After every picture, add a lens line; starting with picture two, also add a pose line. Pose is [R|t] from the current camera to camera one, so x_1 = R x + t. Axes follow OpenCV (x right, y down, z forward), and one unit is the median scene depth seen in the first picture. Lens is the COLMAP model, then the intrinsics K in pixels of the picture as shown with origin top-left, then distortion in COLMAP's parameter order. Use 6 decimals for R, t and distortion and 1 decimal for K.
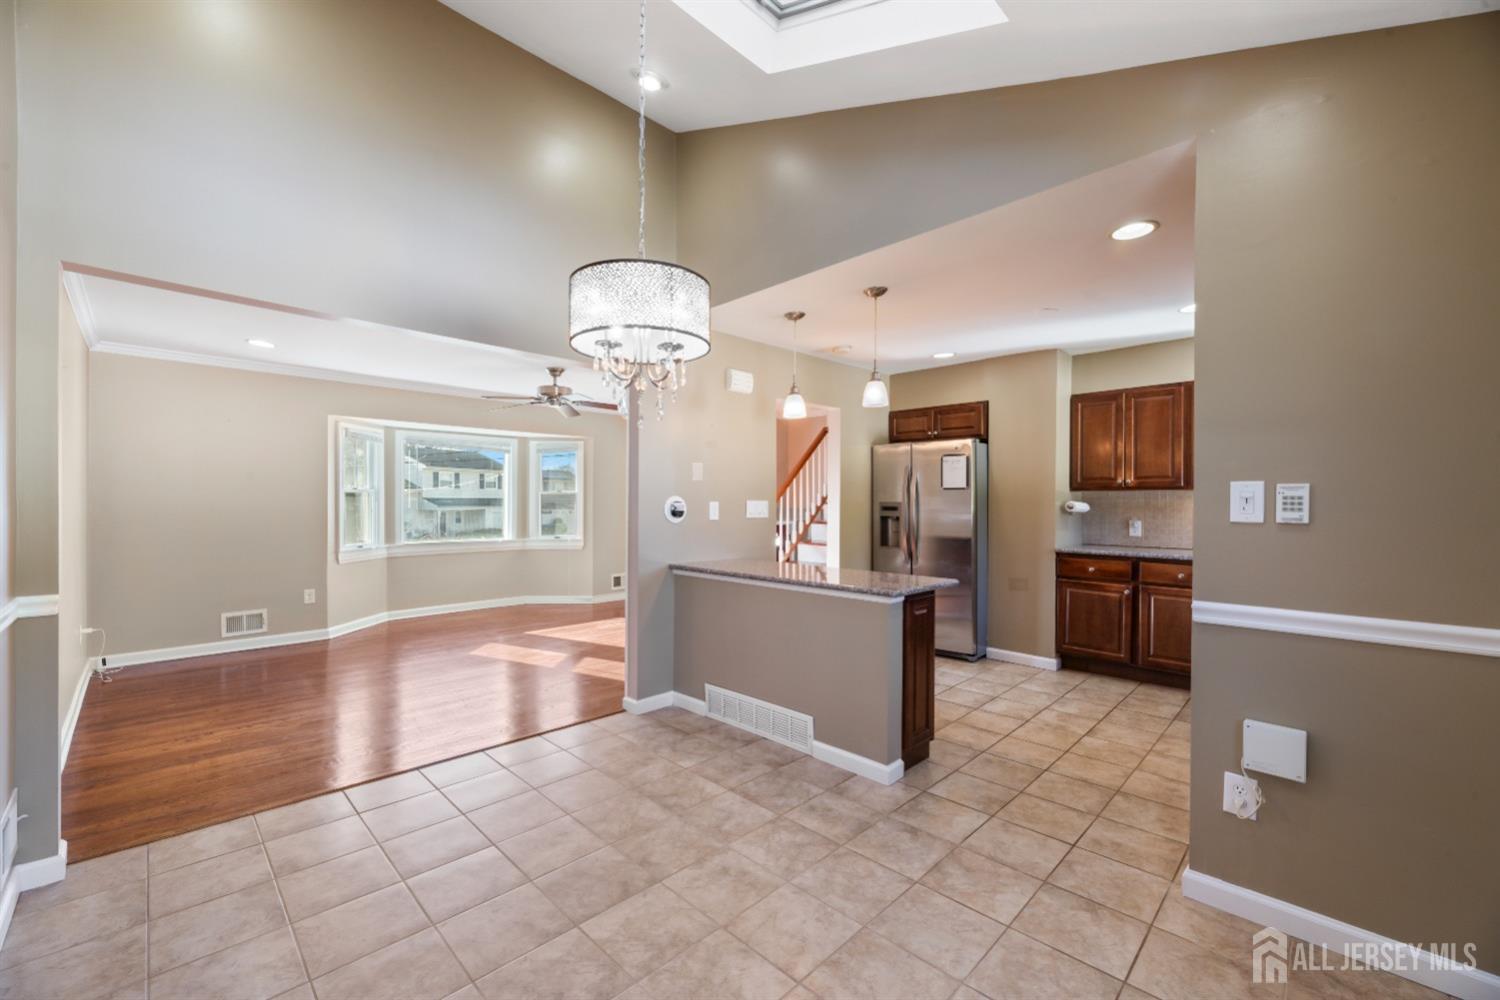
lens RADIAL K [[604.3, 0, 747.6], [0, 604.3, 509.8], [0, 0, 1]] dist [-0.002195, 0.000859]
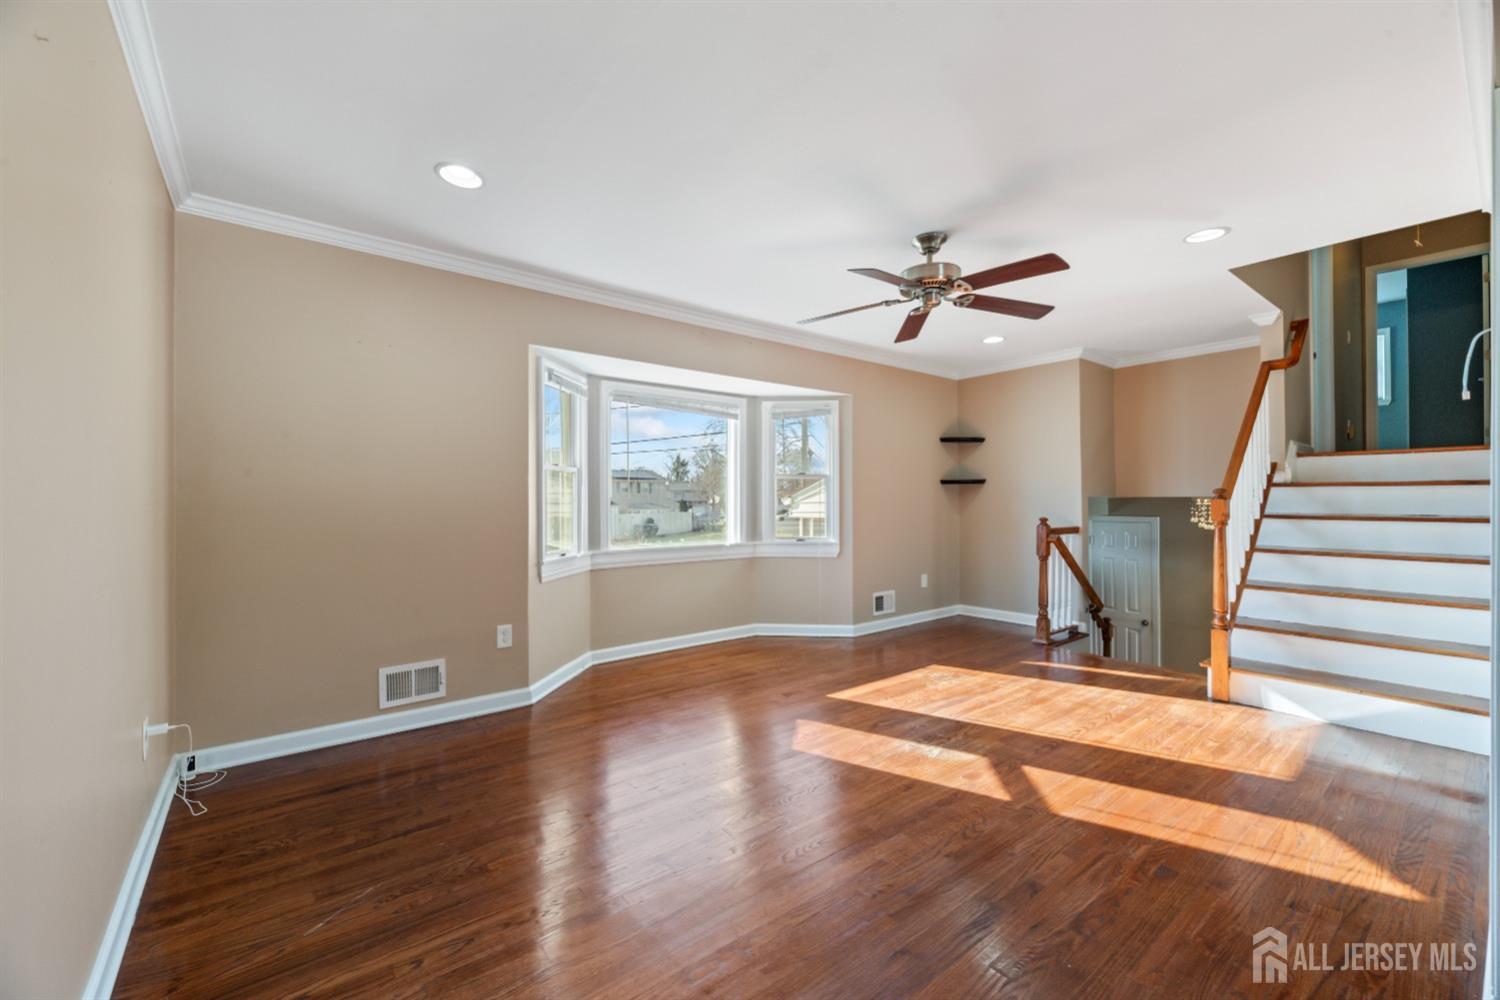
lens RADIAL K [[604.3, 0, 747.3], [0, 604.3, 507.5], [0, 0, 1]] dist [-0.002195, 0.000859]
pose [[0.993807, -0.005375, -0.110994, -0.483649], [0.004874, 0.999977, -0.004780, 0.018350], [0.111017, 0.004209, 0.993810, 0.487232]]
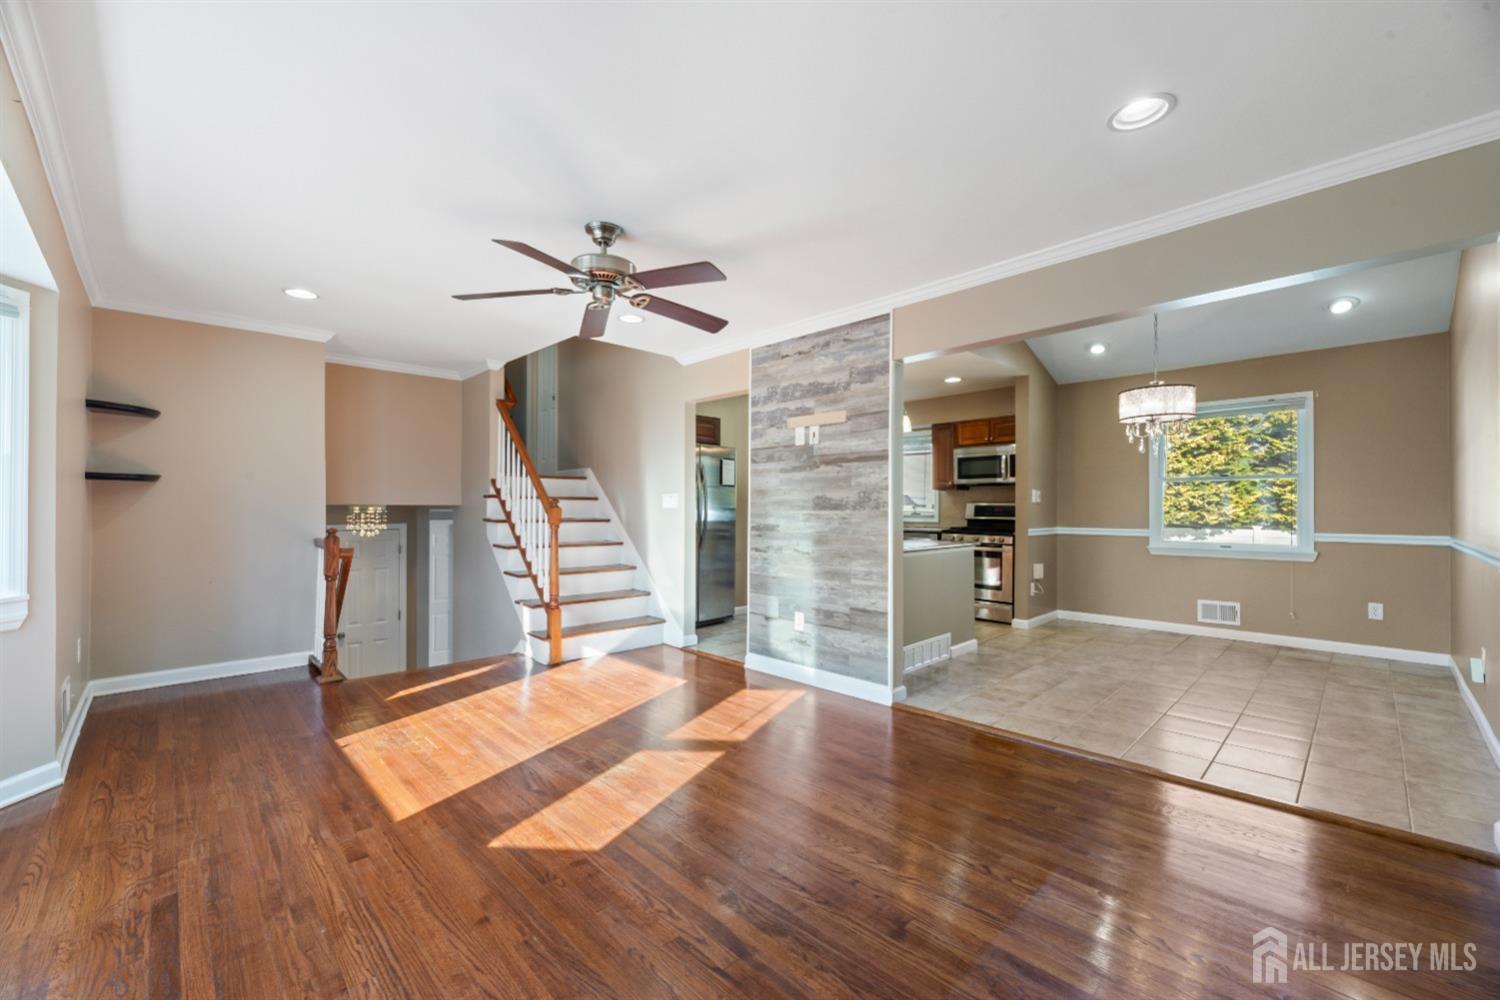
lens RADIAL K [[604.3, 0, 745.8], [0, 604.3, 507.3], [0, 0, 1]] dist [-0.002195, 0.000859]
pose [[0.013631, -0.000170, 0.999907, -0.954925], [0.012691, 0.999919, -0.000003, 0.010180], [-0.999827, 0.012690, 0.013632, 0.988814]]
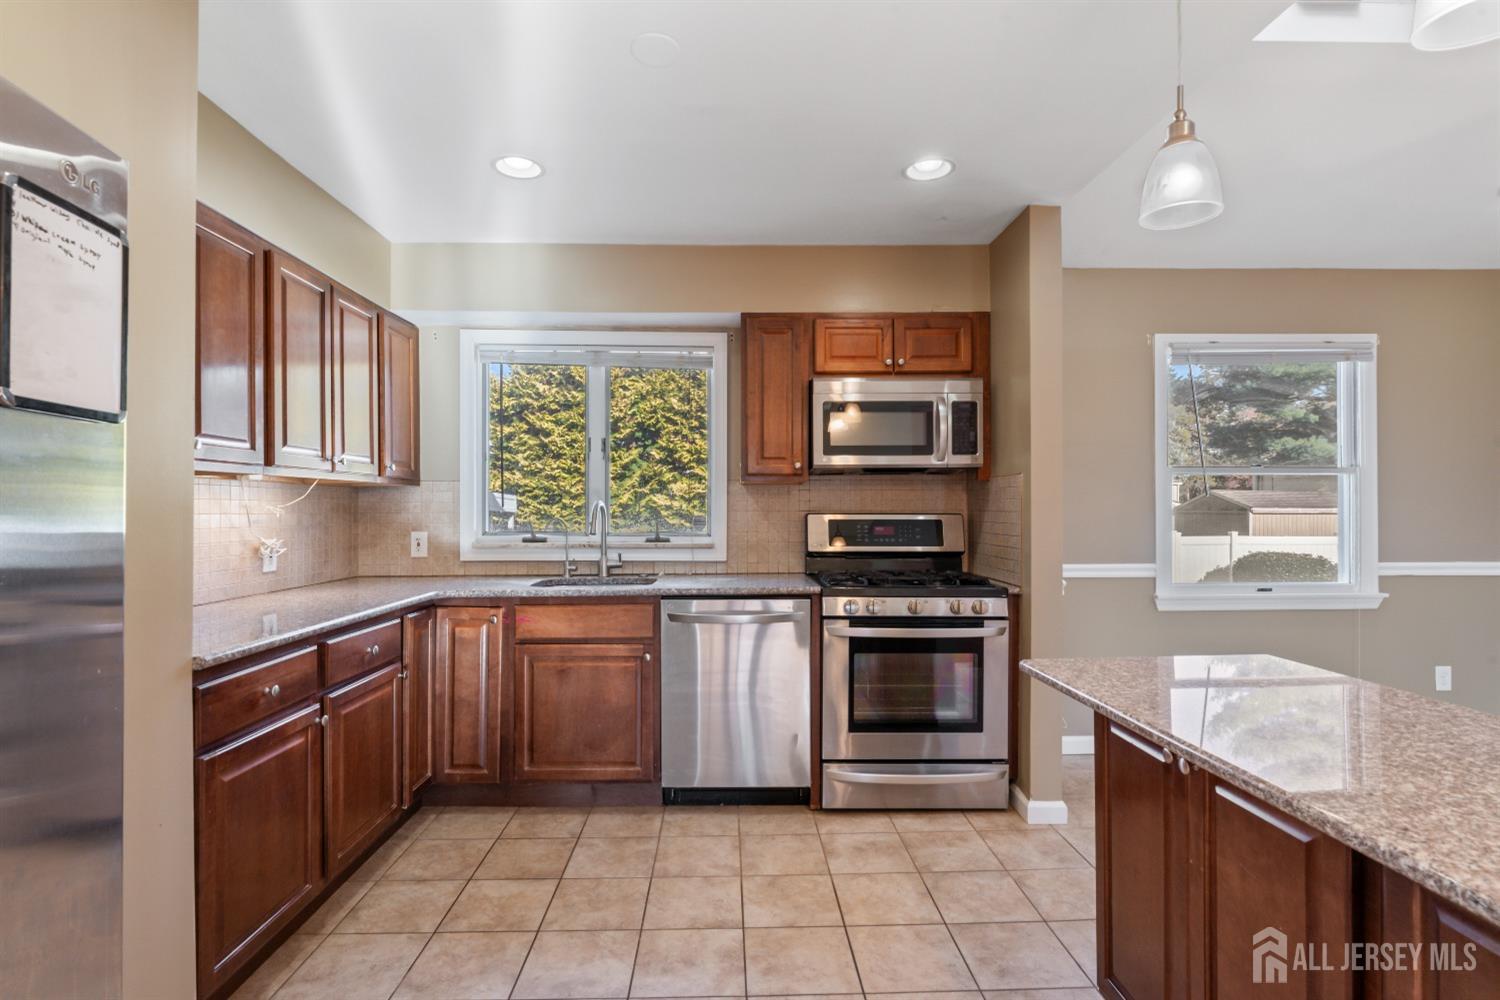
lens RADIAL K [[758.0, 0, 734.7], [0, 758.0, 497.5], [0, 0, 1]] dist [-0.006578, -0.001796]
pose [[-0.726526, 0.009431, 0.687074, 0.067092], [0.011586, 0.999932, -0.001473, -0.009837], [-0.687041, 0.006890, -0.726586, 1.087049]]
